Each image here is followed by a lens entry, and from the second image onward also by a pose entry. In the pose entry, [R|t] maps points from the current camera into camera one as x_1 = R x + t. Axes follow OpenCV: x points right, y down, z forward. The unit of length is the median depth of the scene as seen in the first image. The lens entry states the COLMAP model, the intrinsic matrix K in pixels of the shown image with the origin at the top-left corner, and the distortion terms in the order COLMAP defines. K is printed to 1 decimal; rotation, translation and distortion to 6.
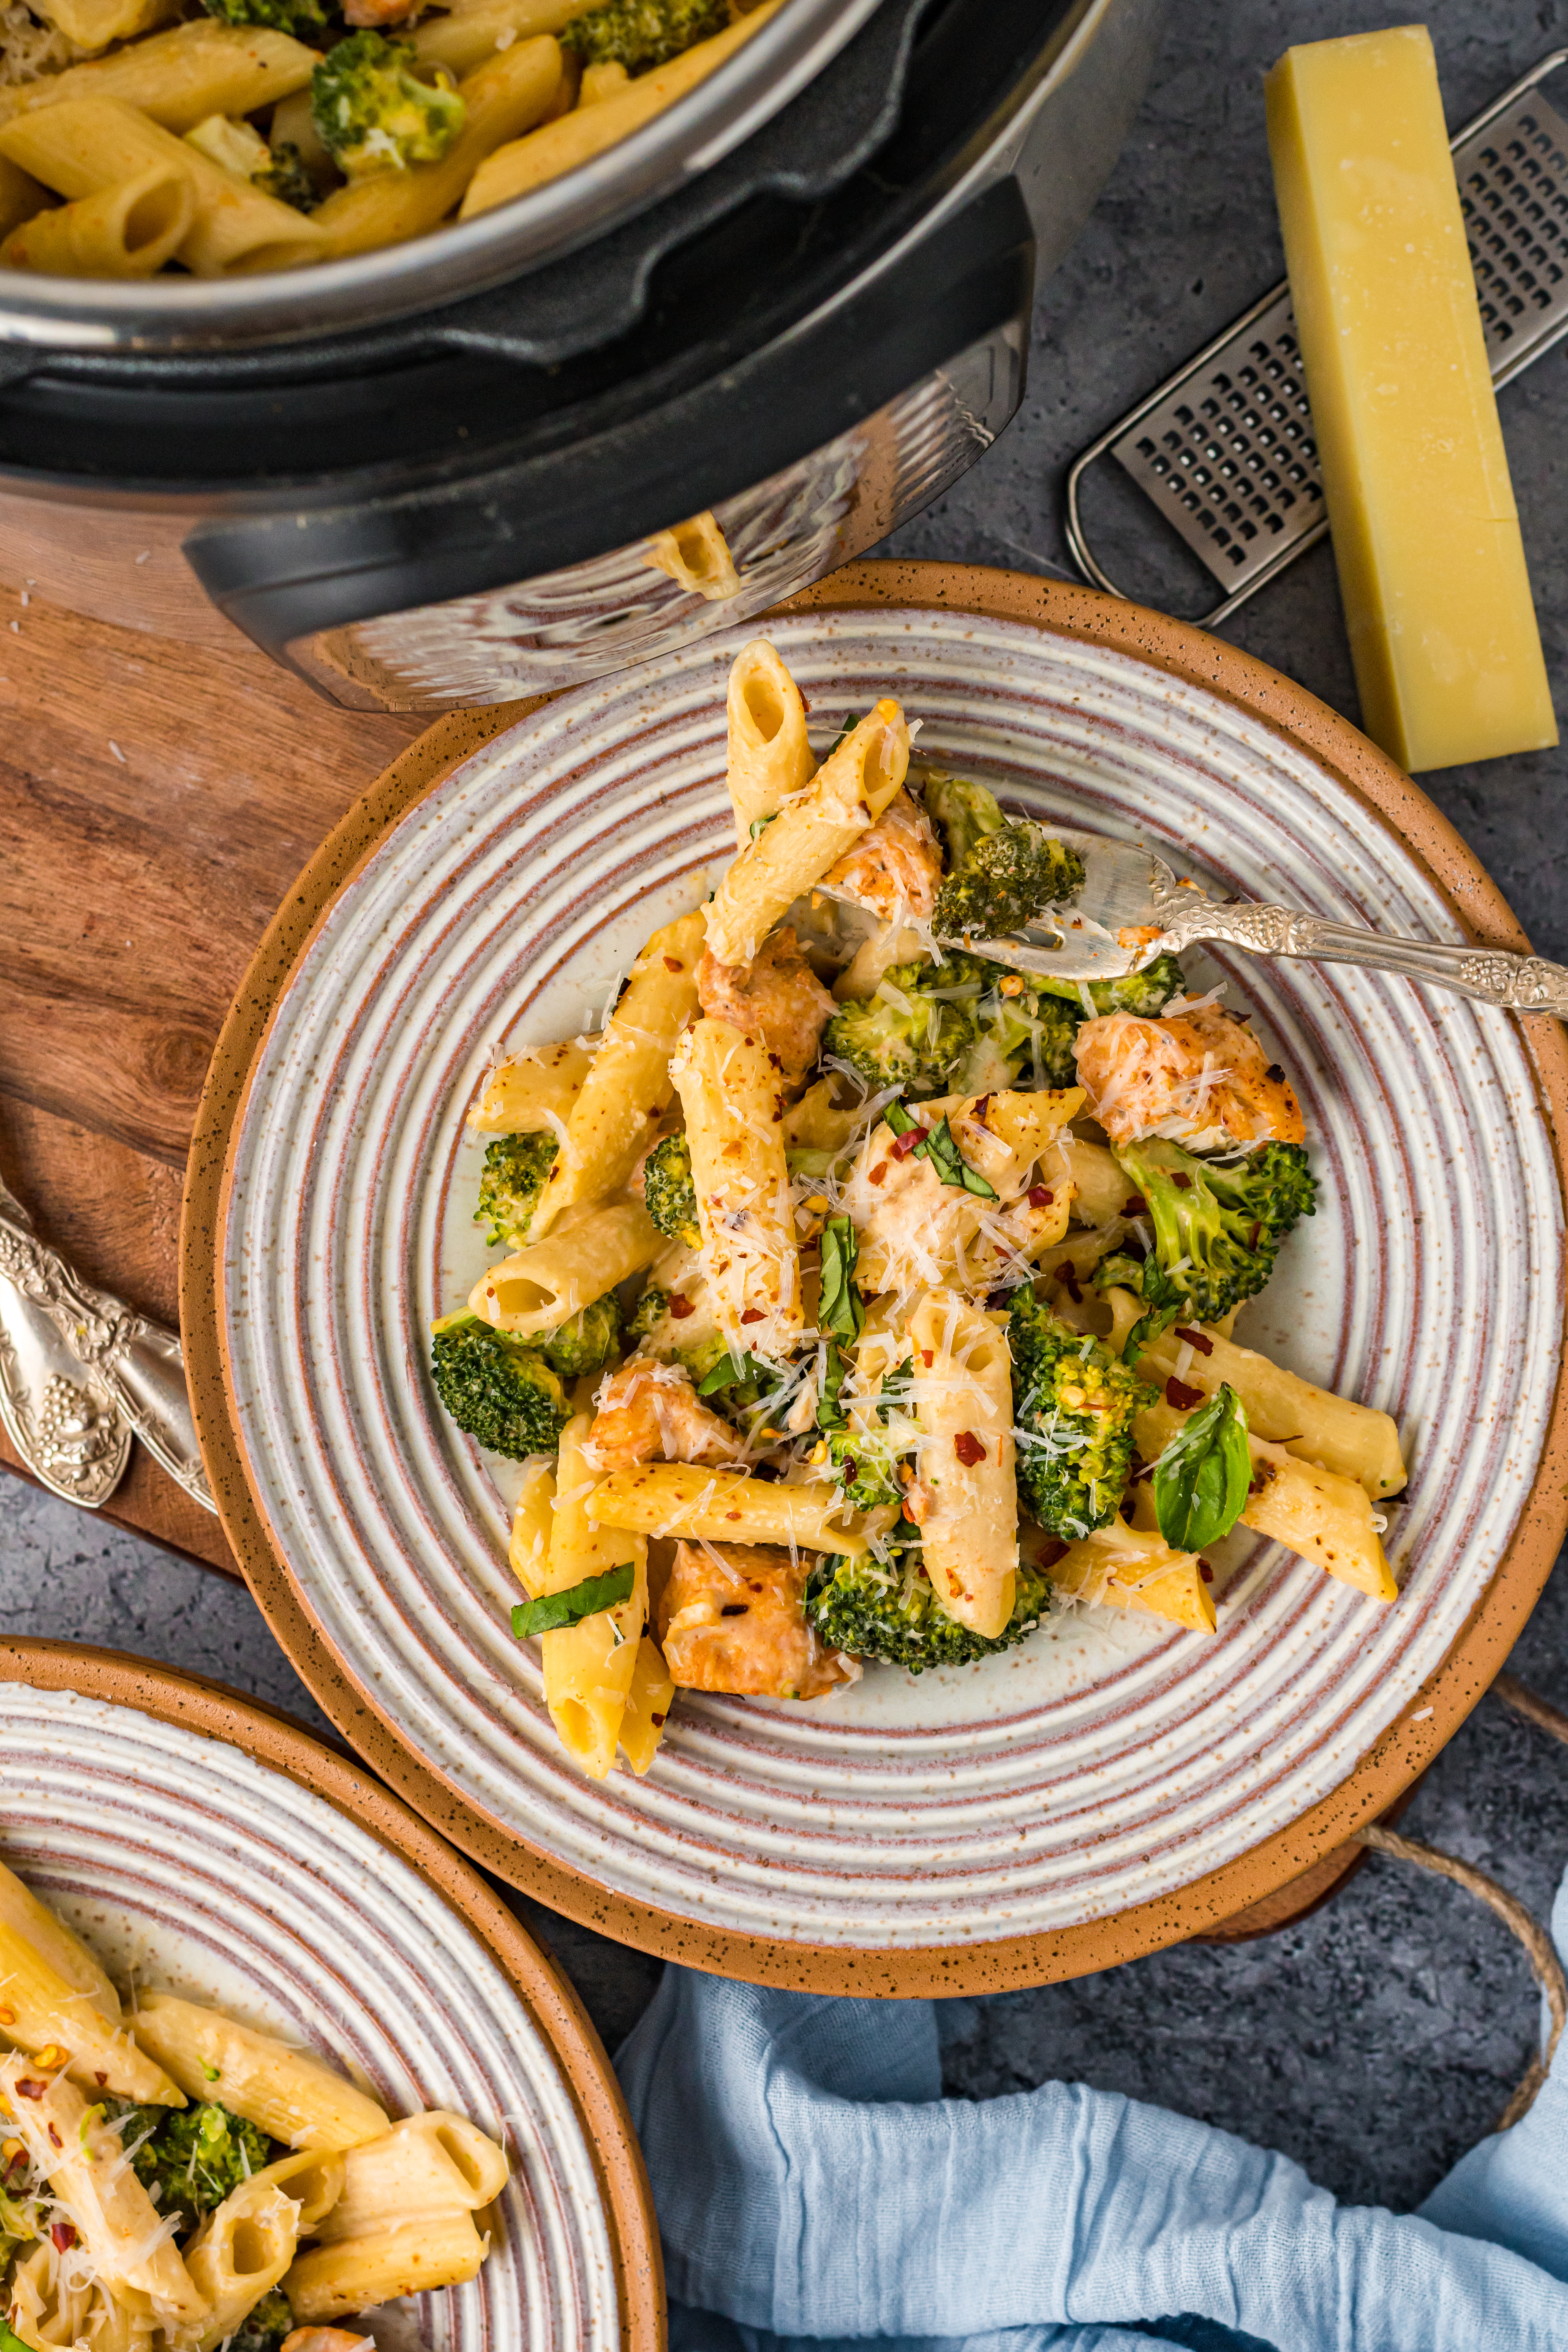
lens RADIAL K [[5700.4, 0, 784.0], [0, 5700.4, 1176.0], [0, 0, 1]] dist [0.018710, -0.169084]
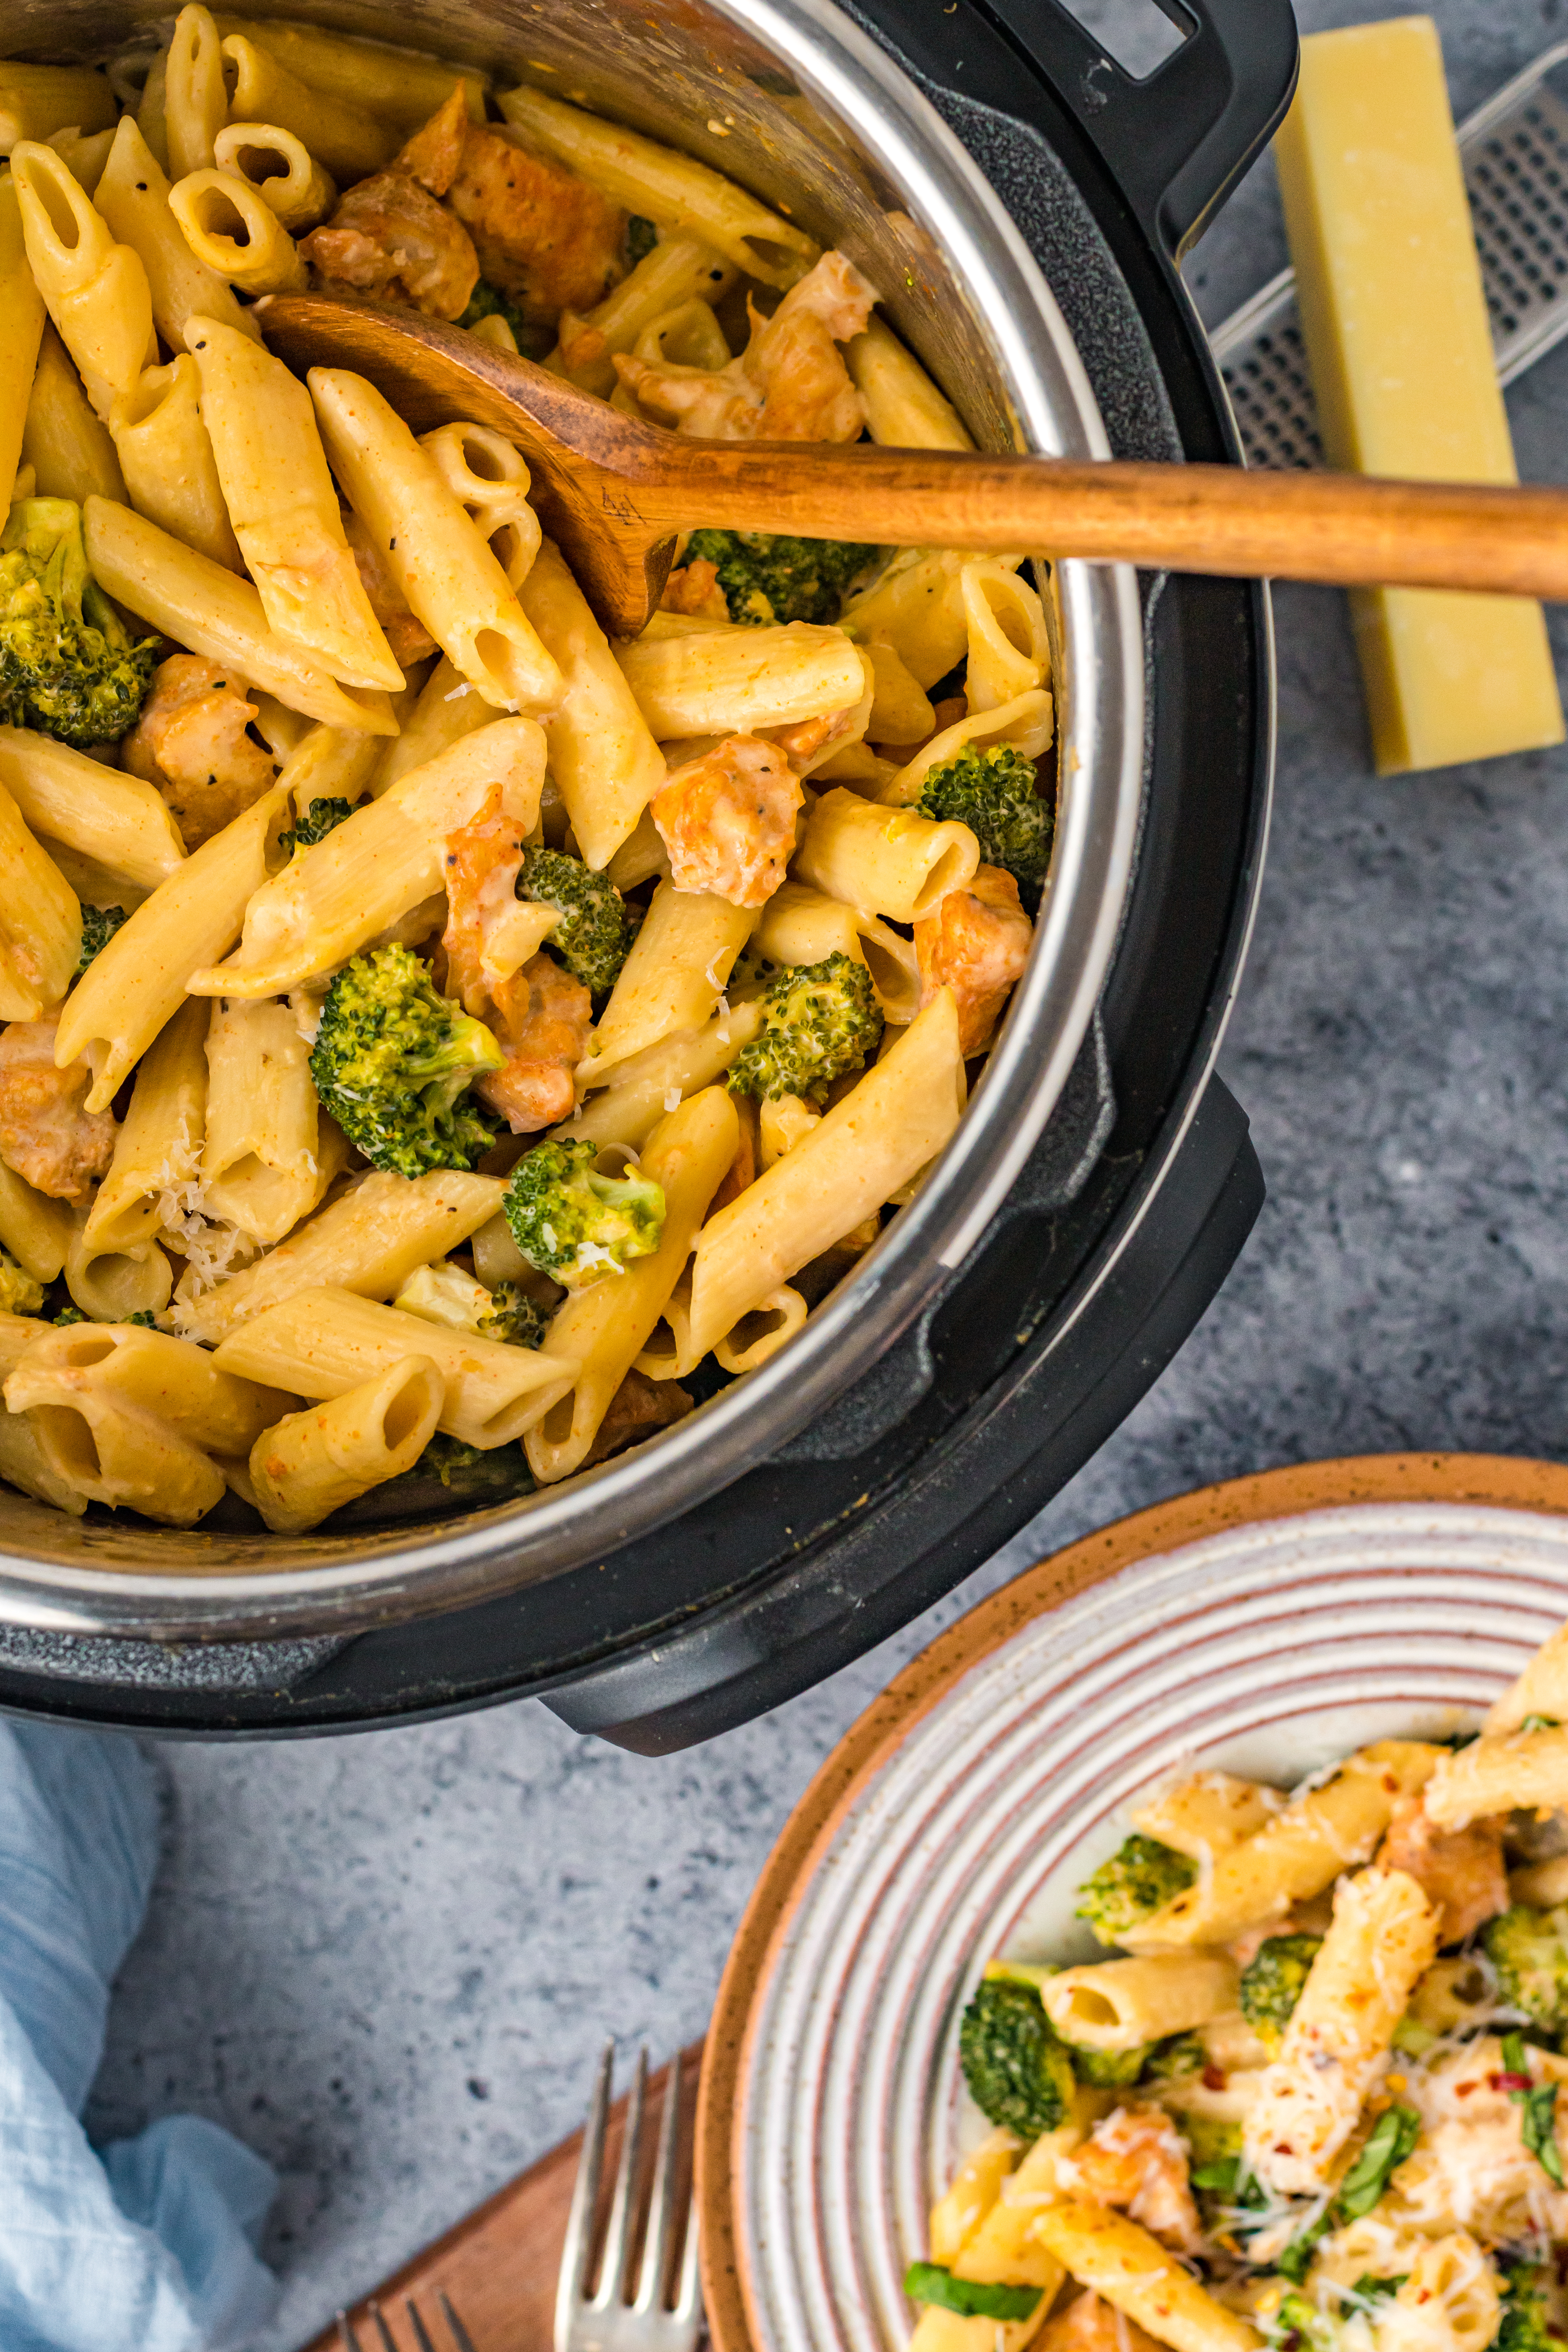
lens RADIAL K [[5700.4, 0, 784.0], [0, 5700.4, 1176.0], [0, 0, 1]] dist [0.018710, -0.169084]
pose [[0.853819, 0.519539, 0.032757, -0.197698], [-0.520501, 0.853040, 0.037431, -0.110102], [-0.008496, -0.049009, 0.998762, 0.020117]]
